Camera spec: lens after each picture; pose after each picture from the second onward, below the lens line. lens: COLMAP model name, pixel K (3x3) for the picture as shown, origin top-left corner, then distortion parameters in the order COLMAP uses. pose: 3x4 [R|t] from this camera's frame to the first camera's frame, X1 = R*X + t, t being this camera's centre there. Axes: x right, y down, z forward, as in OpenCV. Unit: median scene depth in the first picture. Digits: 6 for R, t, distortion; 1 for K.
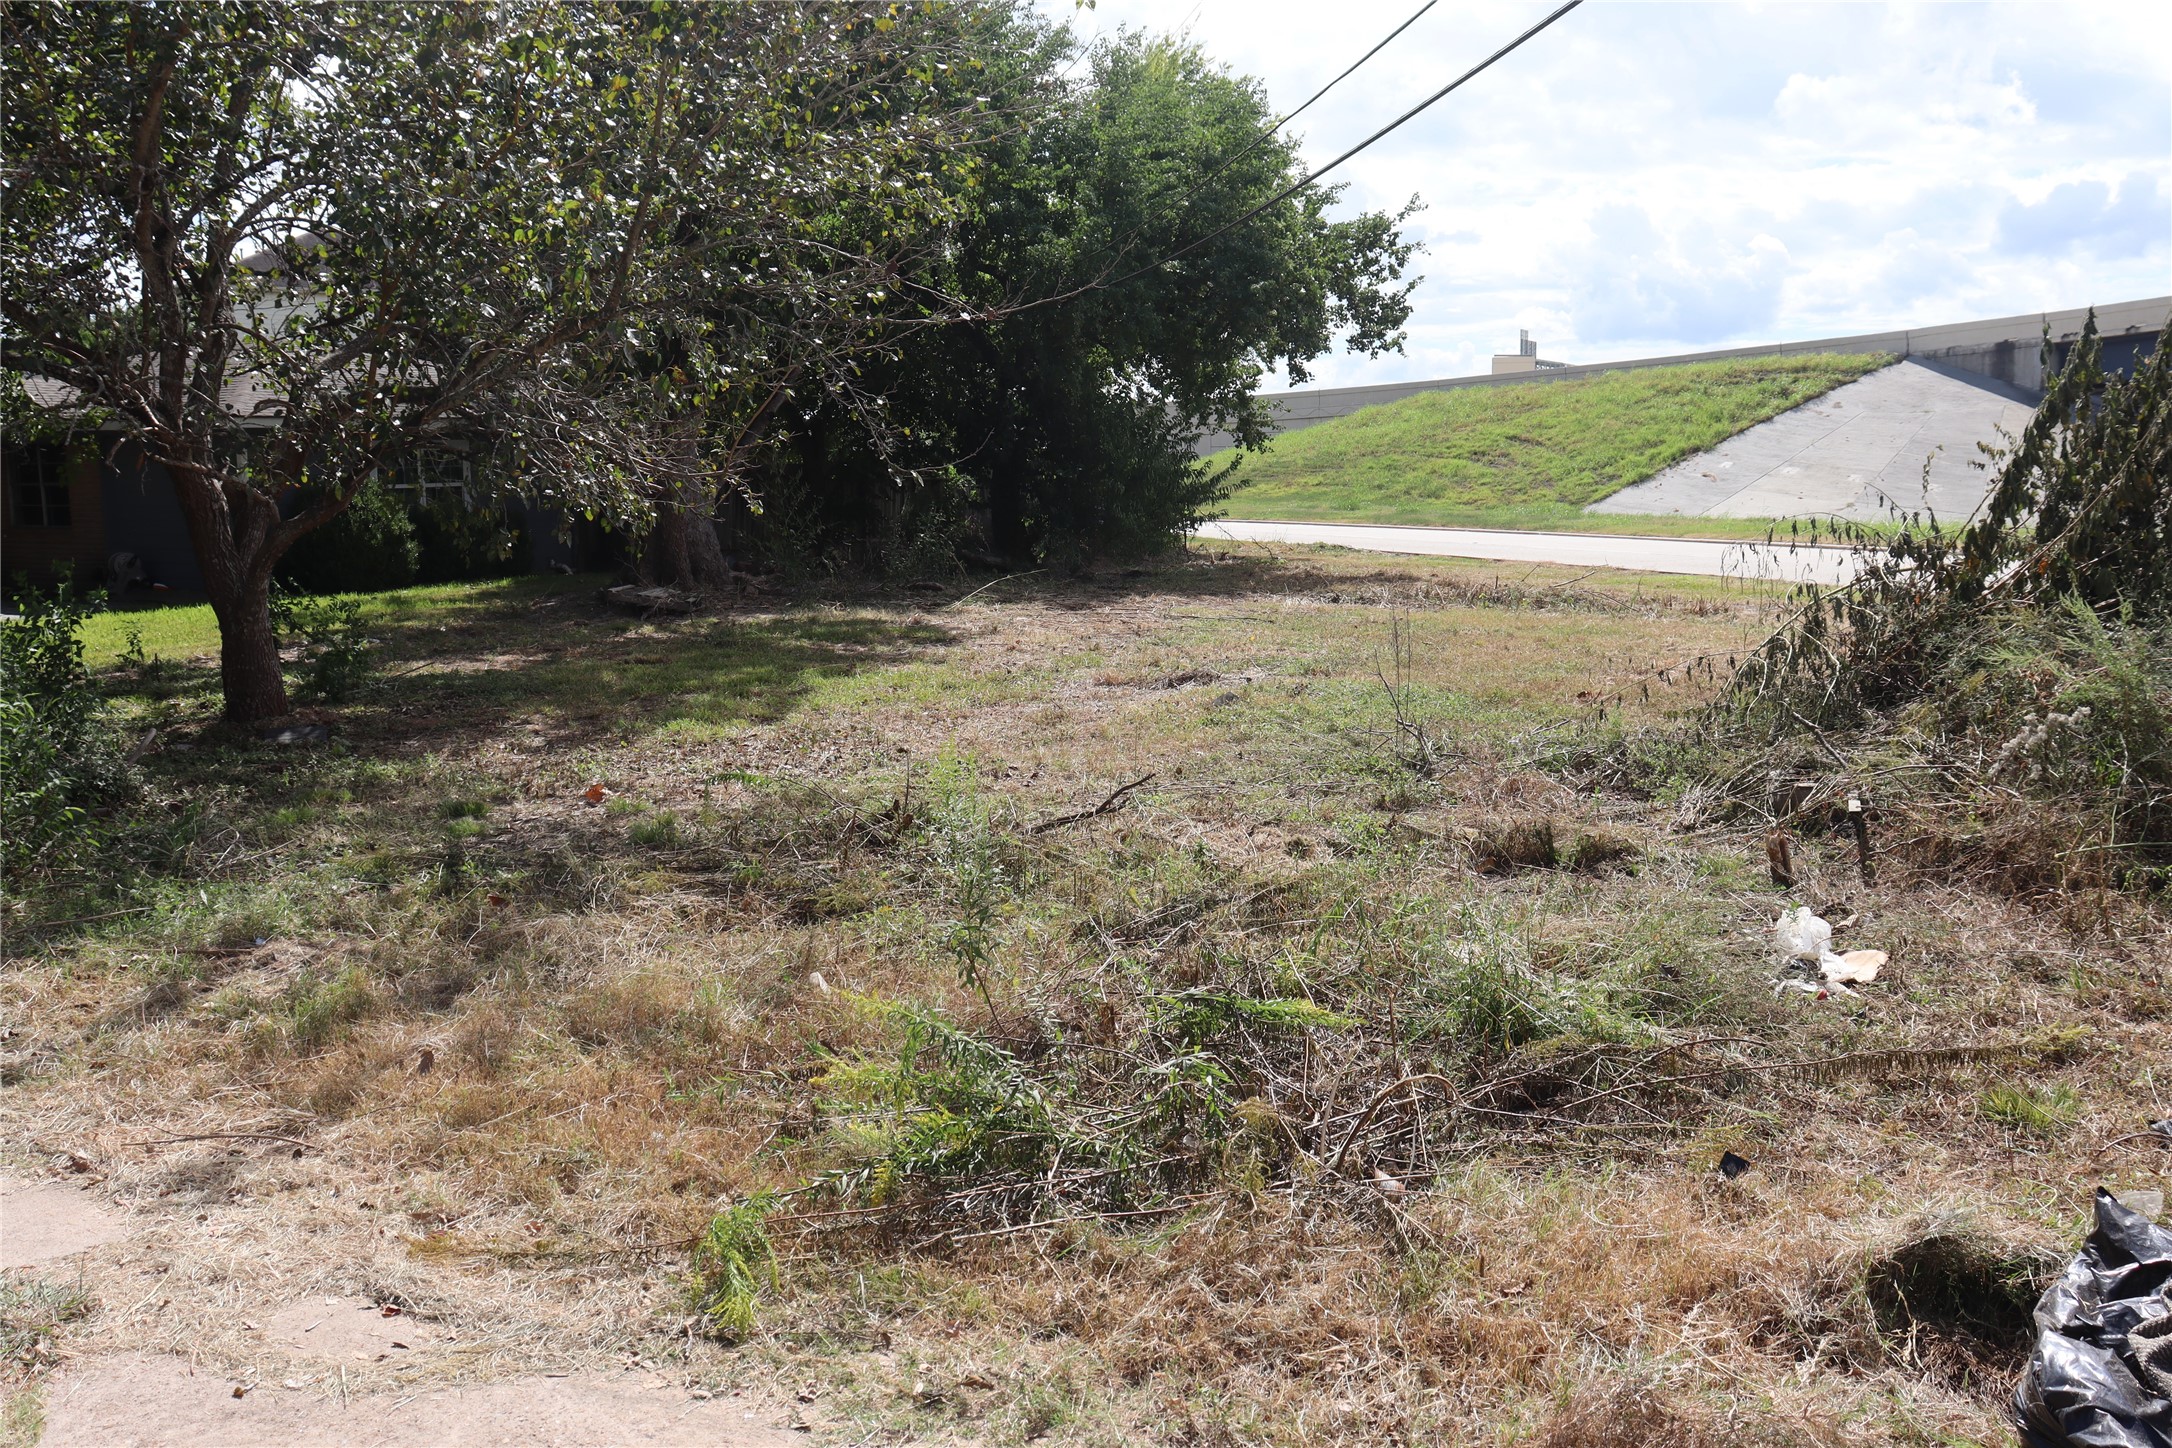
lens RADIAL K [[1881.3, 0, 1101.7], [0, 1881.3, 784.0], [0, 0, 1]] dist [-0.141652, 0.102590]
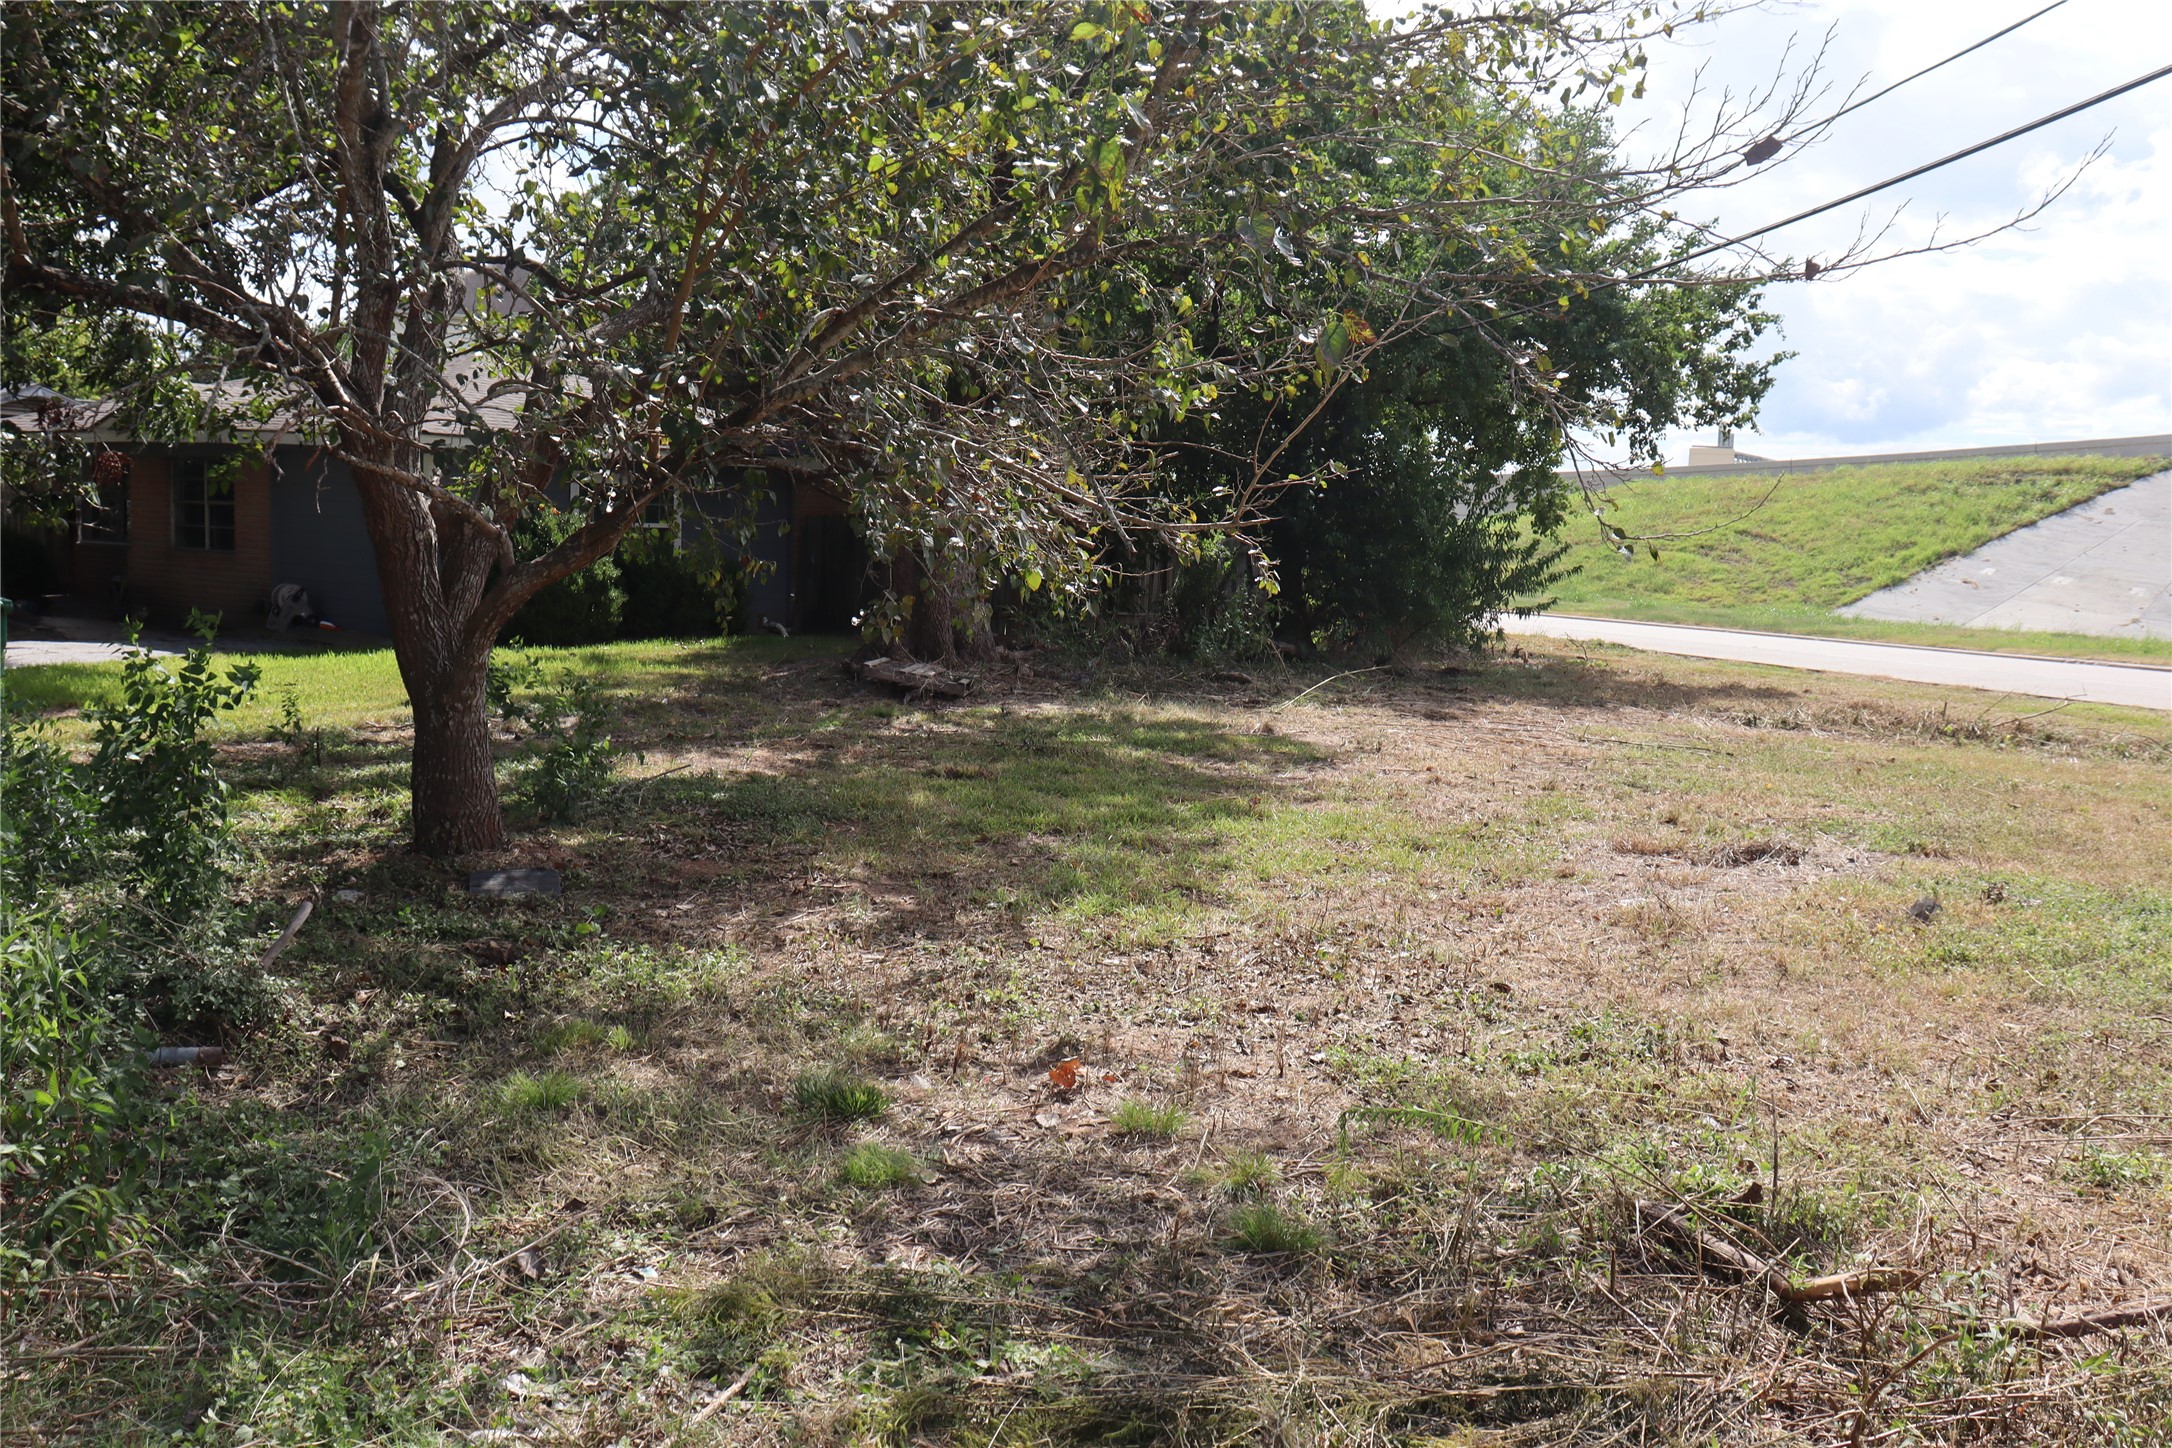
lens RADIAL K [[1881.3, 0, 1077.2], [0, 1881.3, 724.2], [0, 0, 1]] dist [-0.141652, 0.102590]
pose [[0.994999, 0.052510, -0.084967, -0.075053], [-0.058276, 0.996059, -0.066862, -0.021097], [0.081121, 0.071479, 0.994138, 0.142179]]
